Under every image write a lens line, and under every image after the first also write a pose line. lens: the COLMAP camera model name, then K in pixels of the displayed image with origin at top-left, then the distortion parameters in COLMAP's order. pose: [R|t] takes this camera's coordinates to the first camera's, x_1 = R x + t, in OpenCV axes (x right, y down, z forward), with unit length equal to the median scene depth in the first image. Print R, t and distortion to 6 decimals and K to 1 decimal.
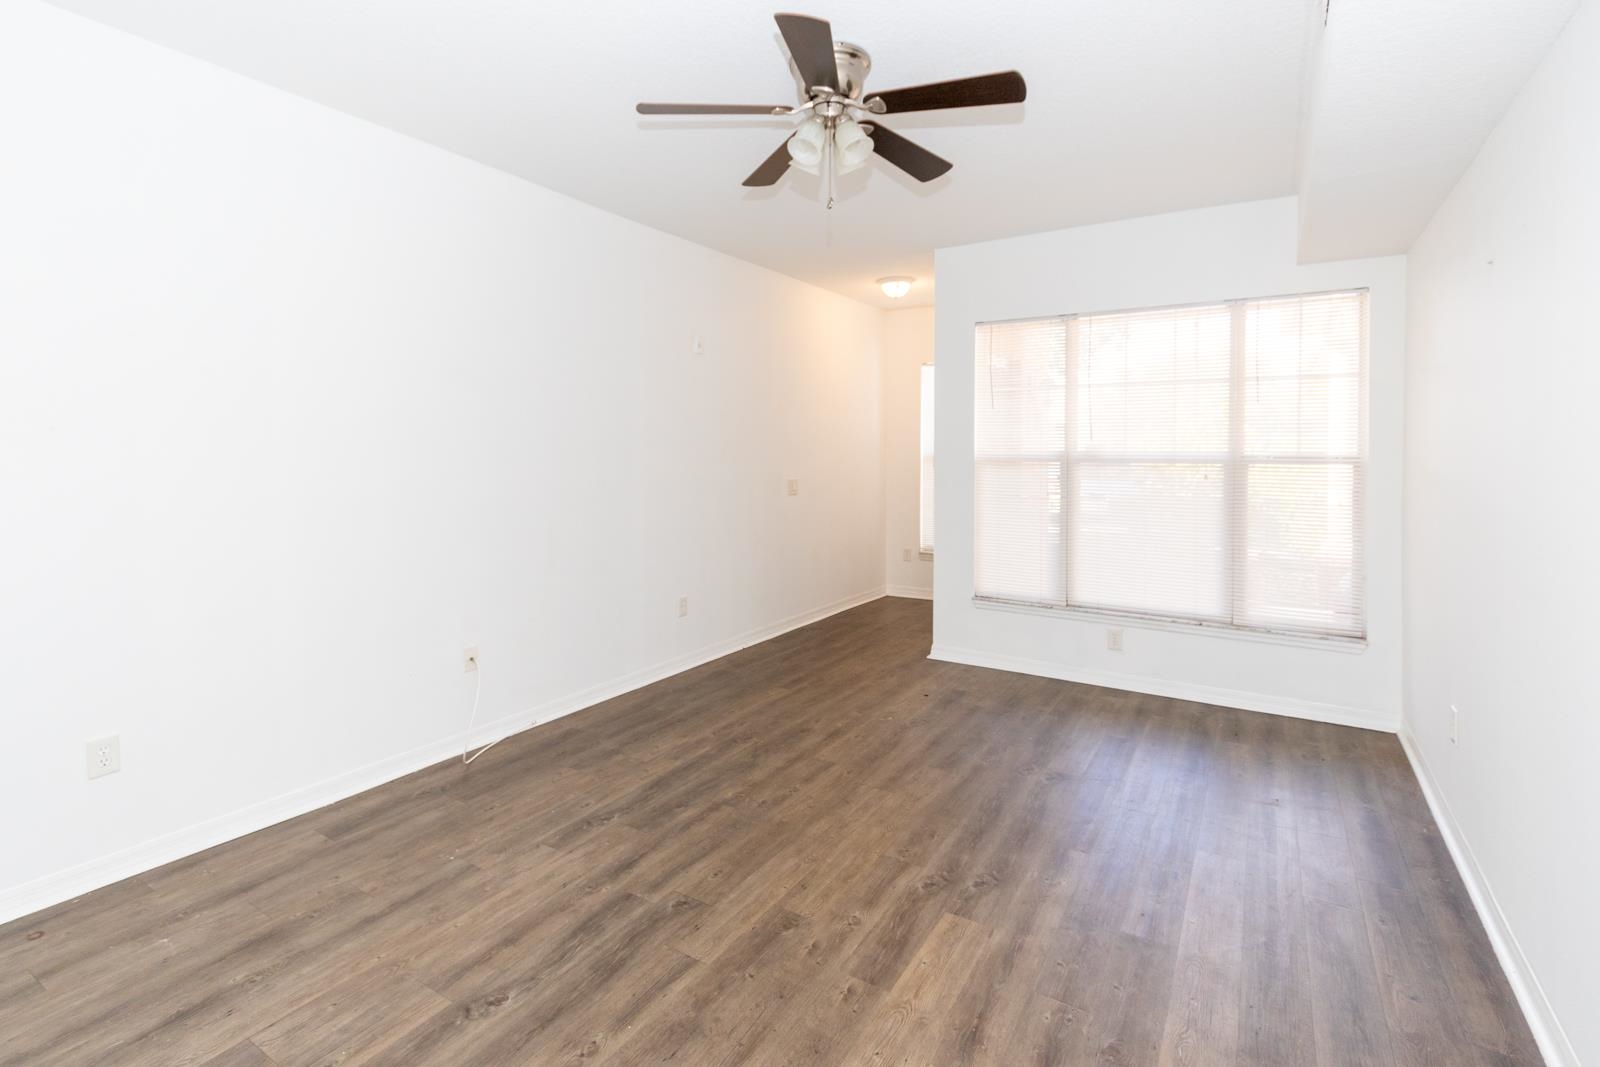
lens RADIAL K [[751.8, 0, 789.1], [0, 751.8, 462.6], [0, 0, 1]] dist [0.008307, -0.000212]
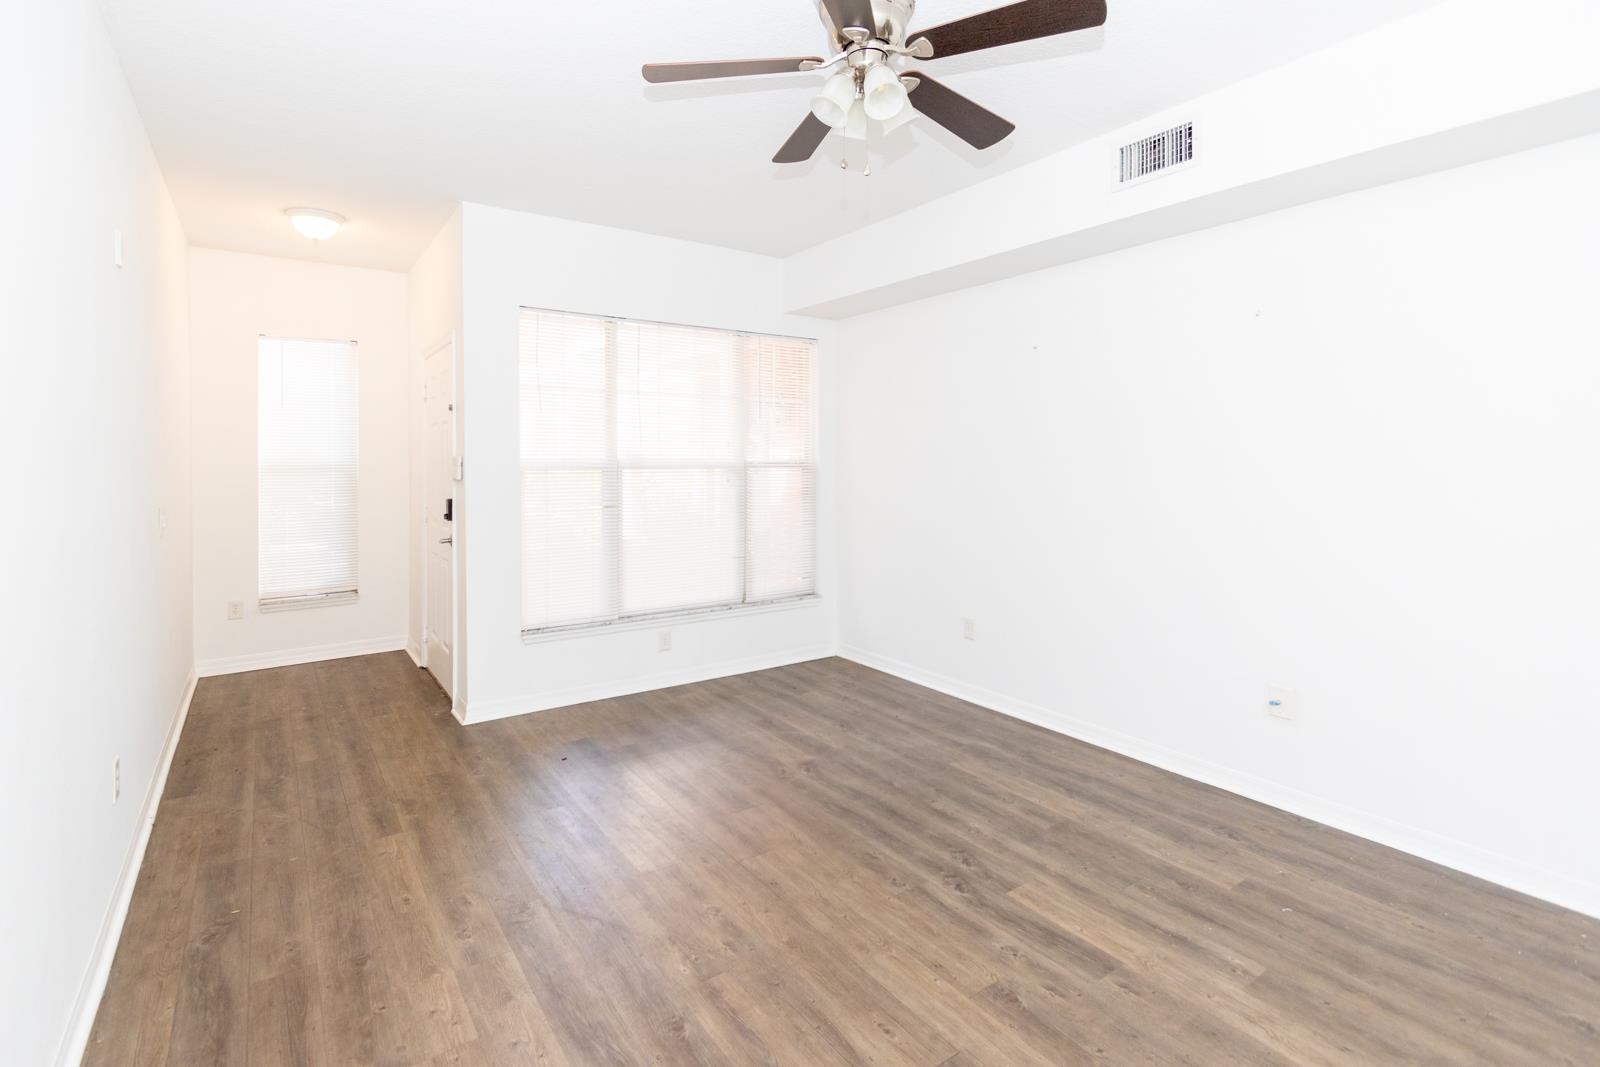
lens RADIAL K [[751.8, 0, 789.1], [0, 751.8, 462.6], [0, 0, 1]] dist [0.008307, -0.000212]
pose [[0.392511, -0.005786, 0.919729, -0.766230], [0.015896, 0.999874, -0.000494, -0.009052], [-0.919610, 0.014814, 0.392553, 0.748197]]
